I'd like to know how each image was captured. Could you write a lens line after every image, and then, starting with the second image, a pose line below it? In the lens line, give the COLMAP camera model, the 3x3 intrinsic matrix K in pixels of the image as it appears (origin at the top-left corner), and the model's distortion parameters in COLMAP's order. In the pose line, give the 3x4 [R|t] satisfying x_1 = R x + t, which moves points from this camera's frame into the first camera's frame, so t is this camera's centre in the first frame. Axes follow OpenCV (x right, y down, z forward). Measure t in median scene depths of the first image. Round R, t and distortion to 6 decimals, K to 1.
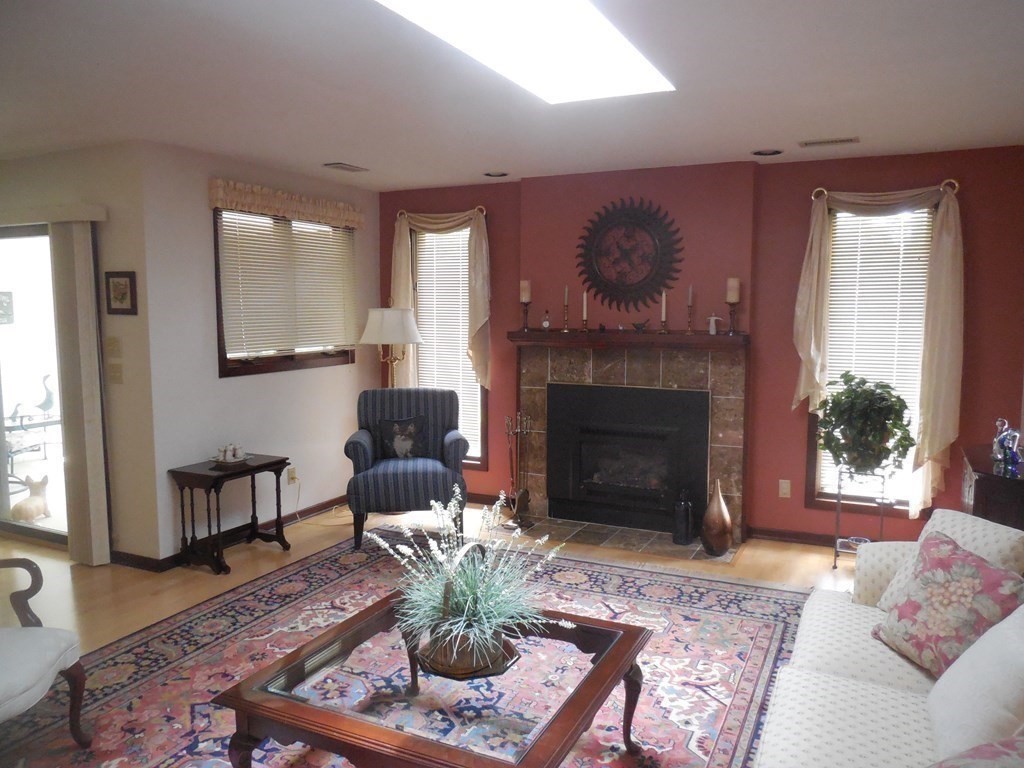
lens RADIAL K [[769.4, 0, 507.8], [0, 769.4, 384.3], [0, 0, 1]] dist [-0.011931, 0.006478]
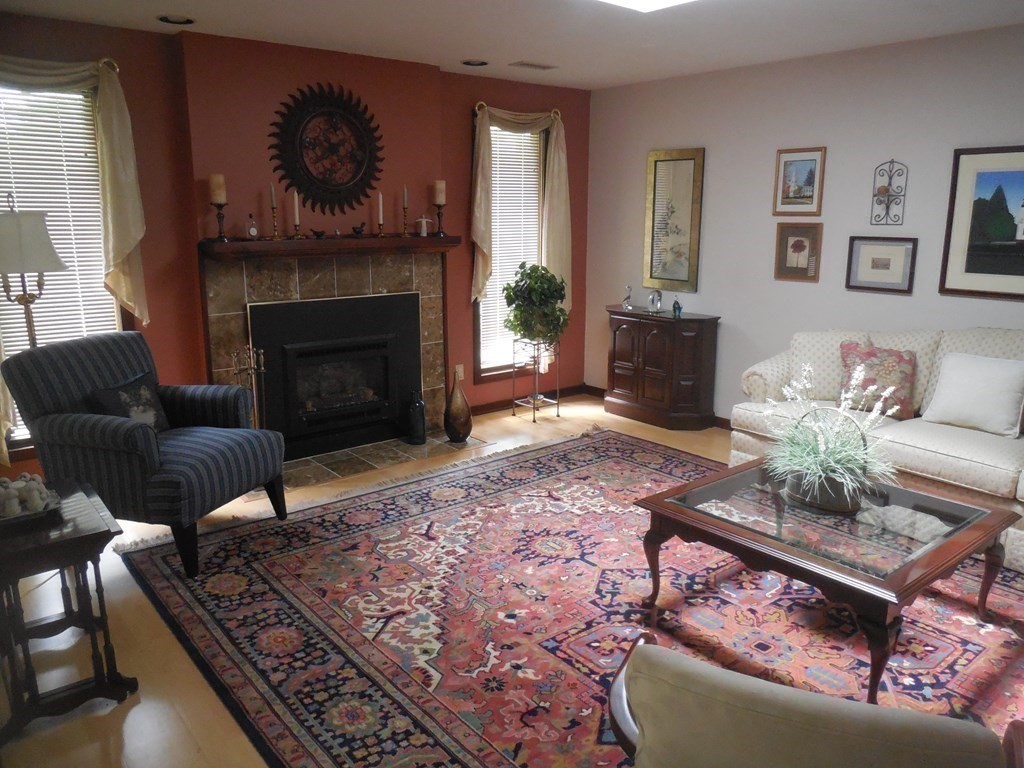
lens RADIAL K [[769.4, 0, 507.9], [0, 769.4, 383.0], [0, 0, 1]] dist [-0.011931, 0.006478]
pose [[0.423075, -0.199149, 0.883938, -0.623320], [0.096092, 0.979908, 0.174778, -0.040898], [-0.900985, 0.010996, 0.433711, 0.448851]]
